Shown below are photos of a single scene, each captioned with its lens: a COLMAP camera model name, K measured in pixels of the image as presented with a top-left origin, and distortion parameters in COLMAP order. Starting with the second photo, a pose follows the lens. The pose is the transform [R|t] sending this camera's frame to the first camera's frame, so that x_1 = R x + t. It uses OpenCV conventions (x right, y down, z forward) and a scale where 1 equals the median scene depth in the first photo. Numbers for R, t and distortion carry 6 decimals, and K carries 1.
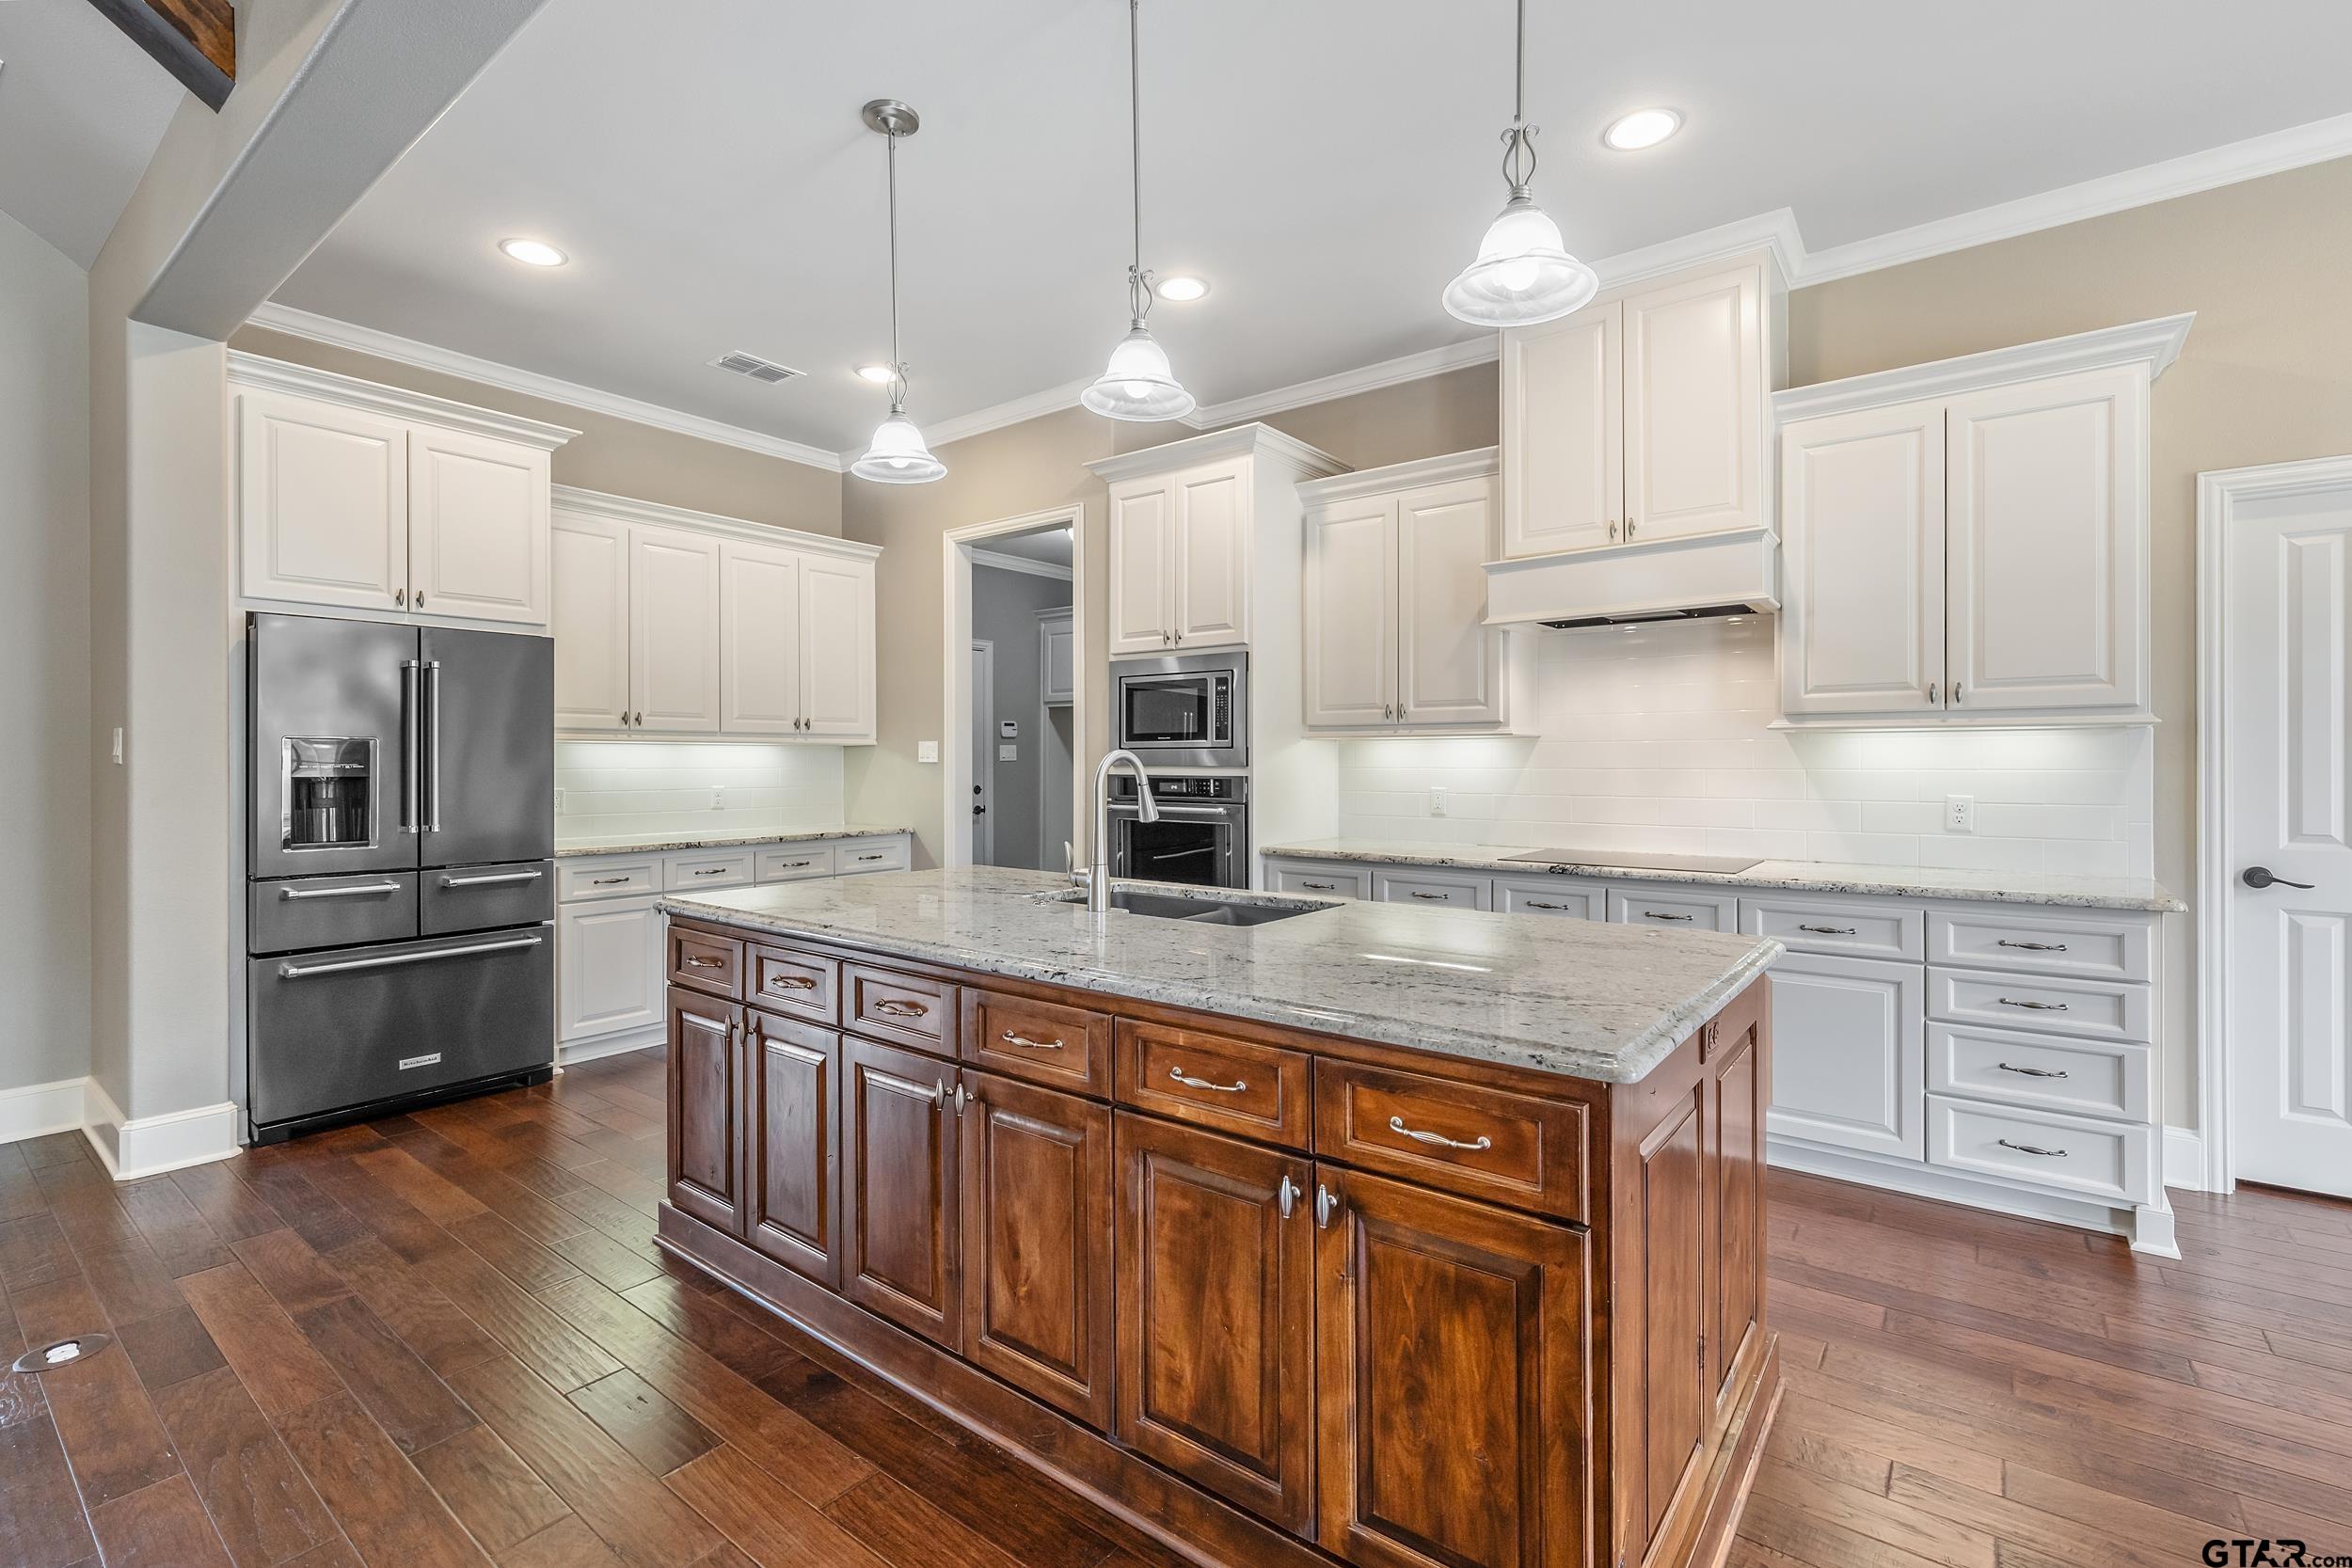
lens RADIAL K [[1050.9, 0, 1179.2], [0, 1050.9, 759.2], [0, 0, 1]] dist [-0.000241, 0.000846]
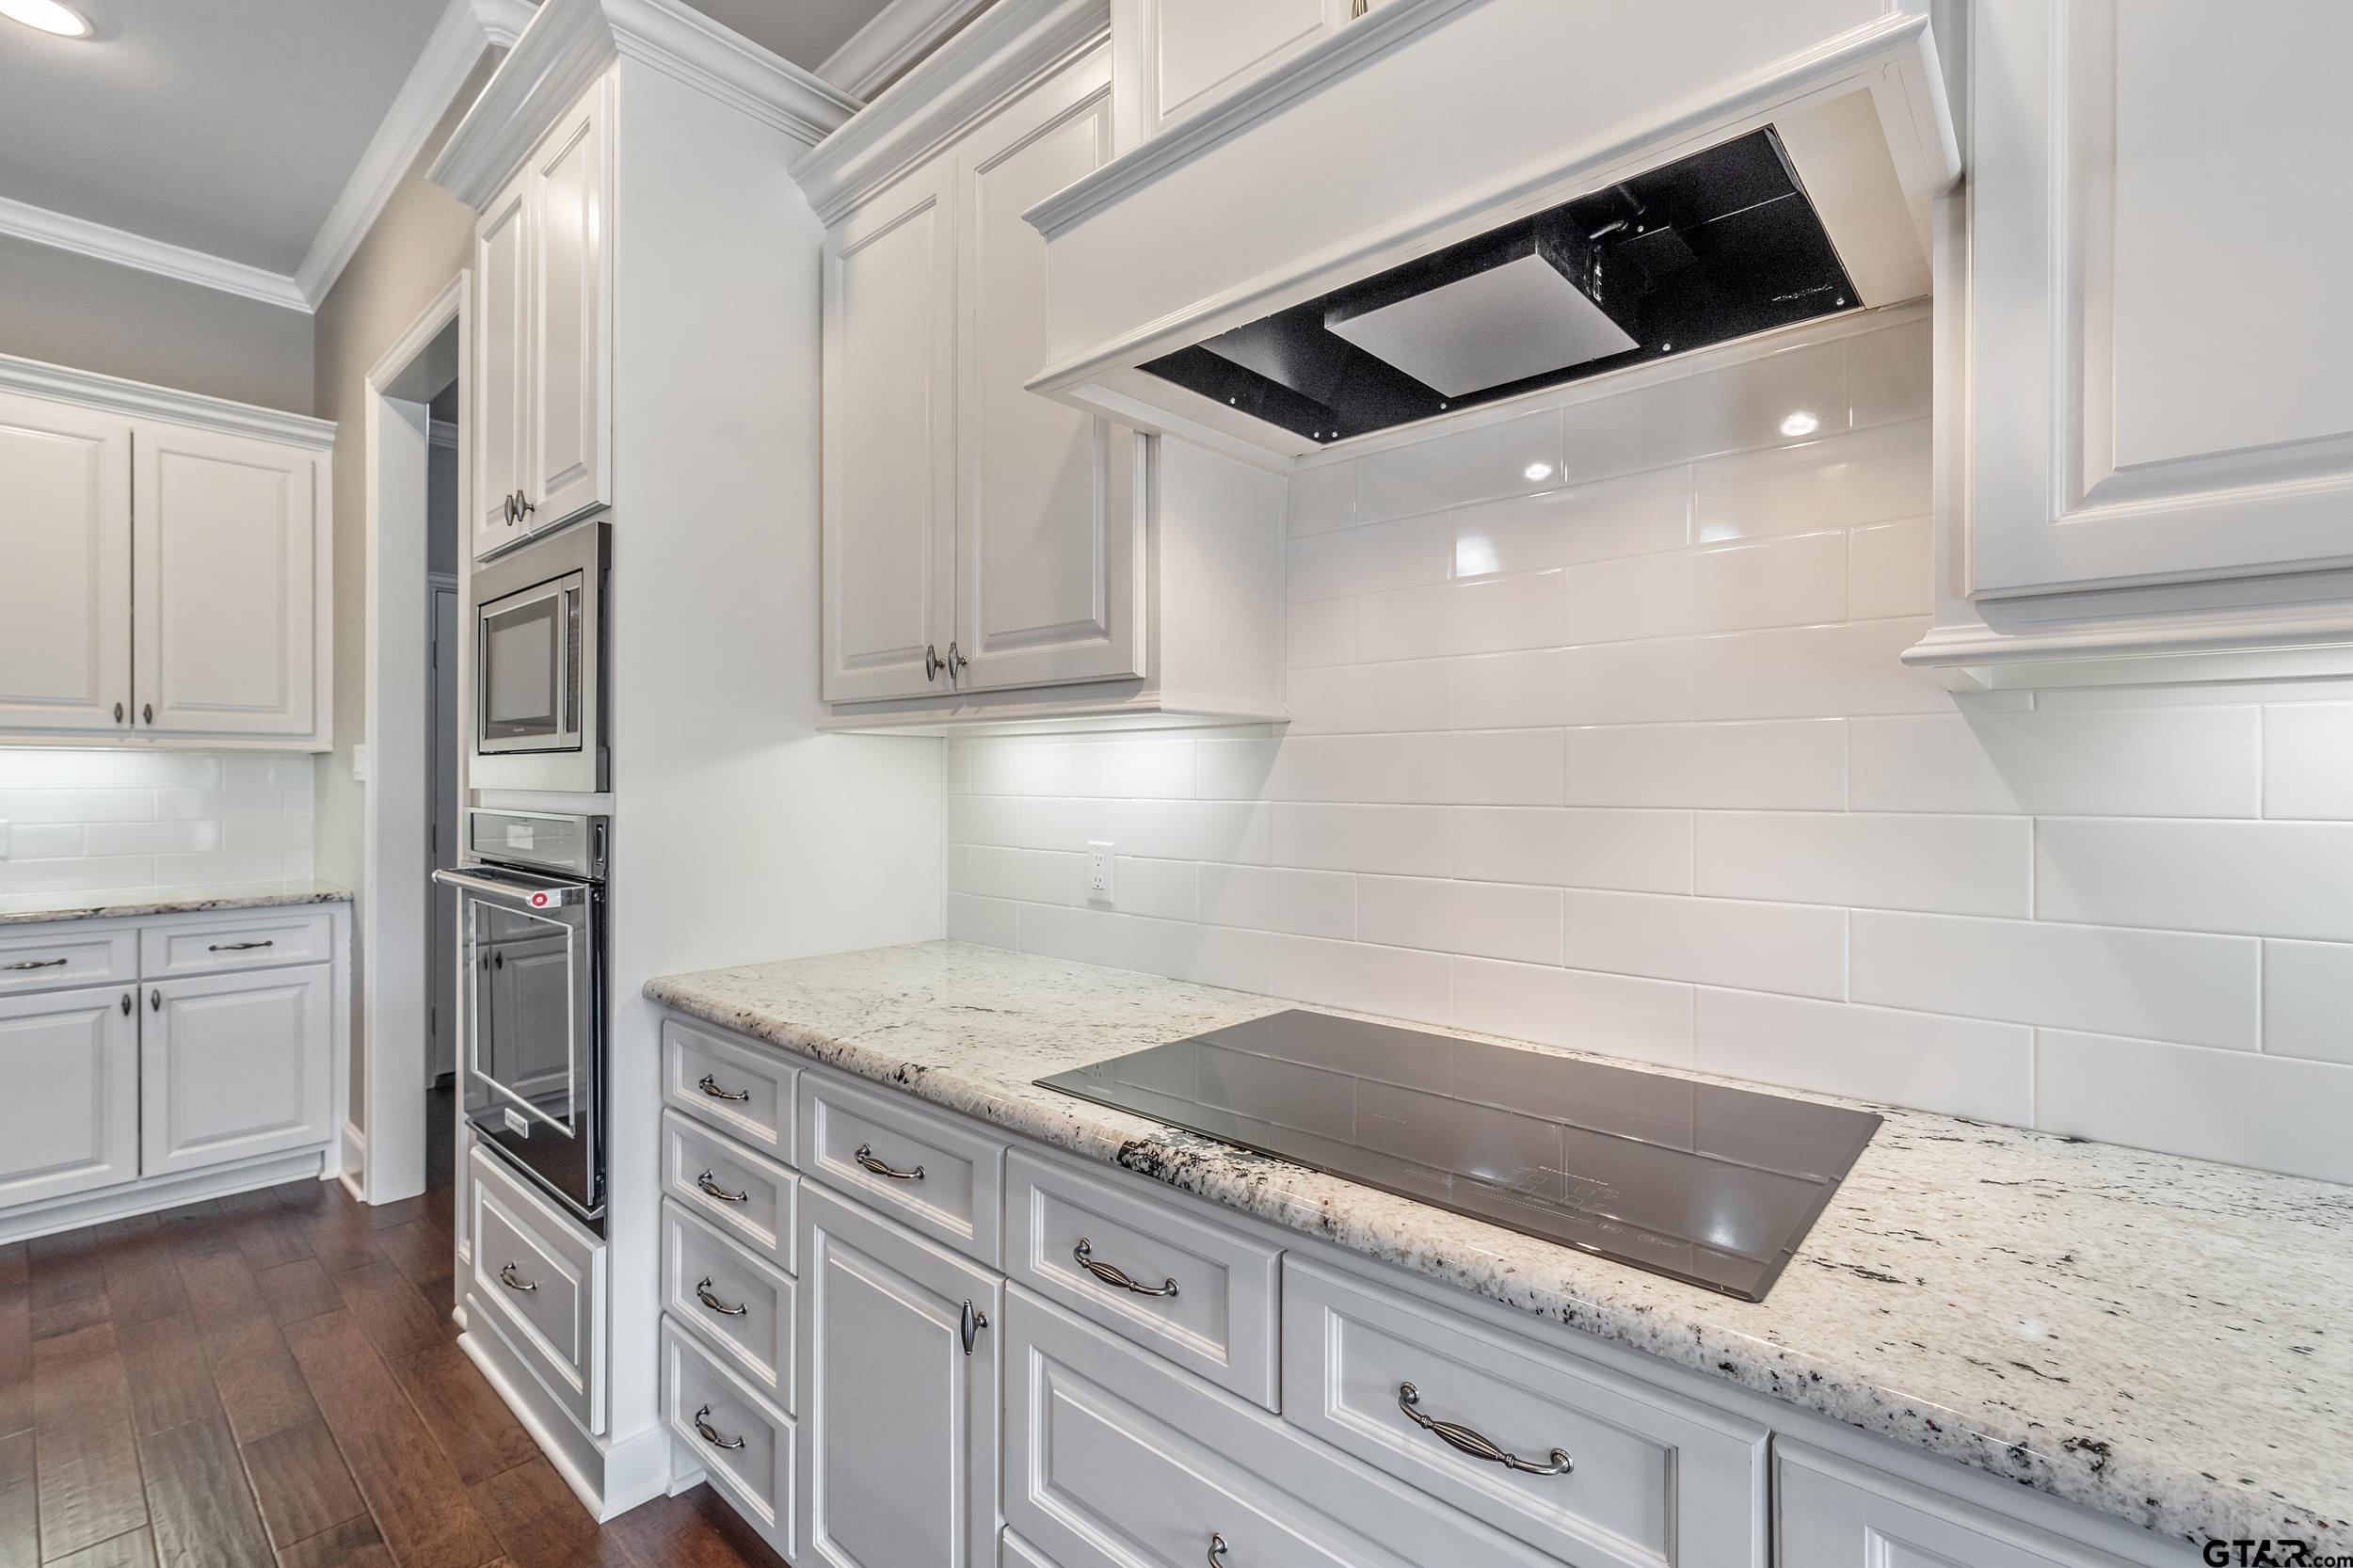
lens RADIAL K [[1051.5, 0, 1175.3], [0, 1051.5, 776.1], [0, 0, 1]] dist [-0.000241, 0.000846]
pose [[0.997431, 0.001104, -0.071630, 0.323851], [-0.000822, 0.999992, 0.003975, -0.002064], [0.071634, -0.003906, 0.997423, 0.588833]]
